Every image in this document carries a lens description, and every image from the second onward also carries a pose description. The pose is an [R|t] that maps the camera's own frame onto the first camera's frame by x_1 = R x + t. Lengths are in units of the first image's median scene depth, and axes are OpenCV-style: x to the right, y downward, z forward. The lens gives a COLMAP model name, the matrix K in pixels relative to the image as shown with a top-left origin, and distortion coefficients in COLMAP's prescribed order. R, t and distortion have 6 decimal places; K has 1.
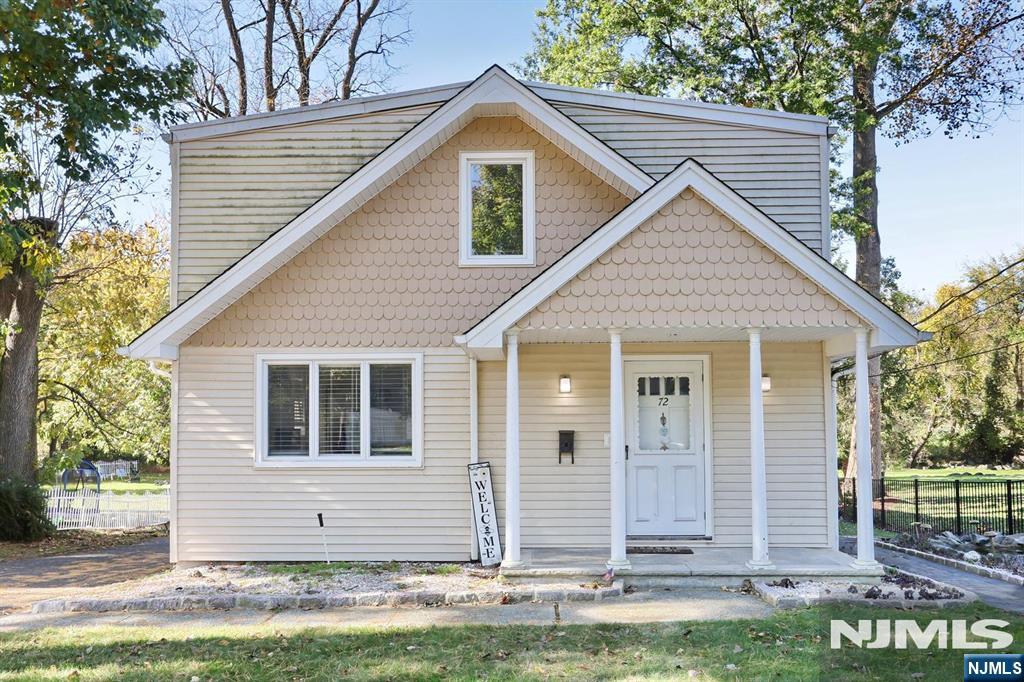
lens RADIAL K [[847.3, 0, 511.9], [0, 847.3, 405.5], [0, 0, 1]] dist [0.004820, 0.004191]
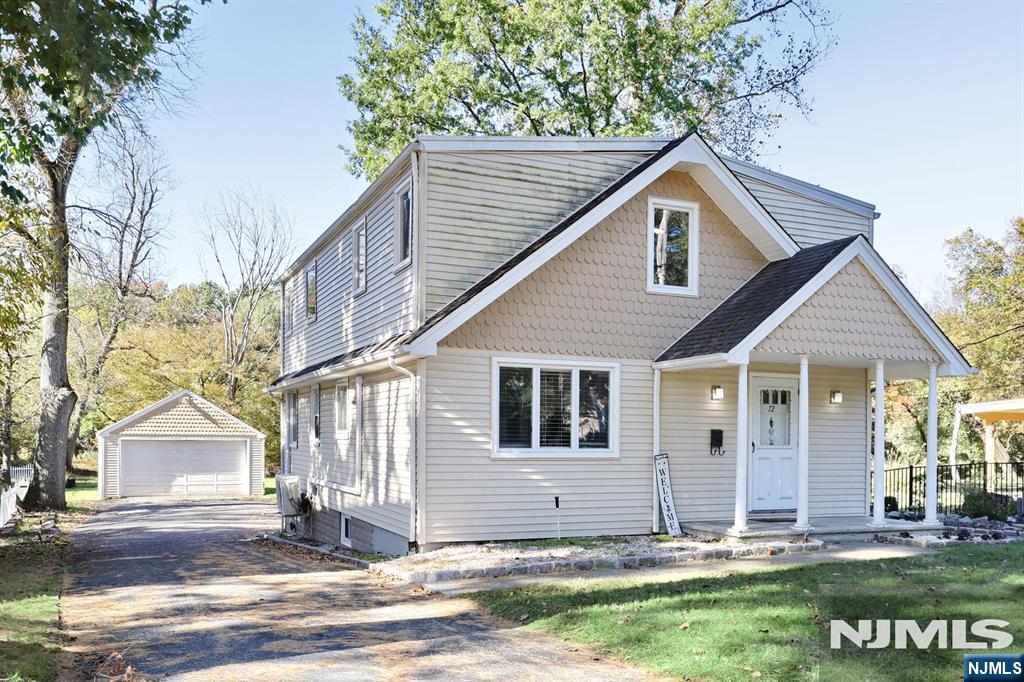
lens RADIAL K [[887.2, 0, 512.0], [0, 887.2, 463.6], [0, 0, 1]] dist [0.013528, 0.004765]
pose [[0.900217, 0.000505, 0.435441, -0.787515], [-0.024704, 0.998448, 0.049914, 0.021412], [-0.434740, -0.055691, 0.898833, -0.069852]]
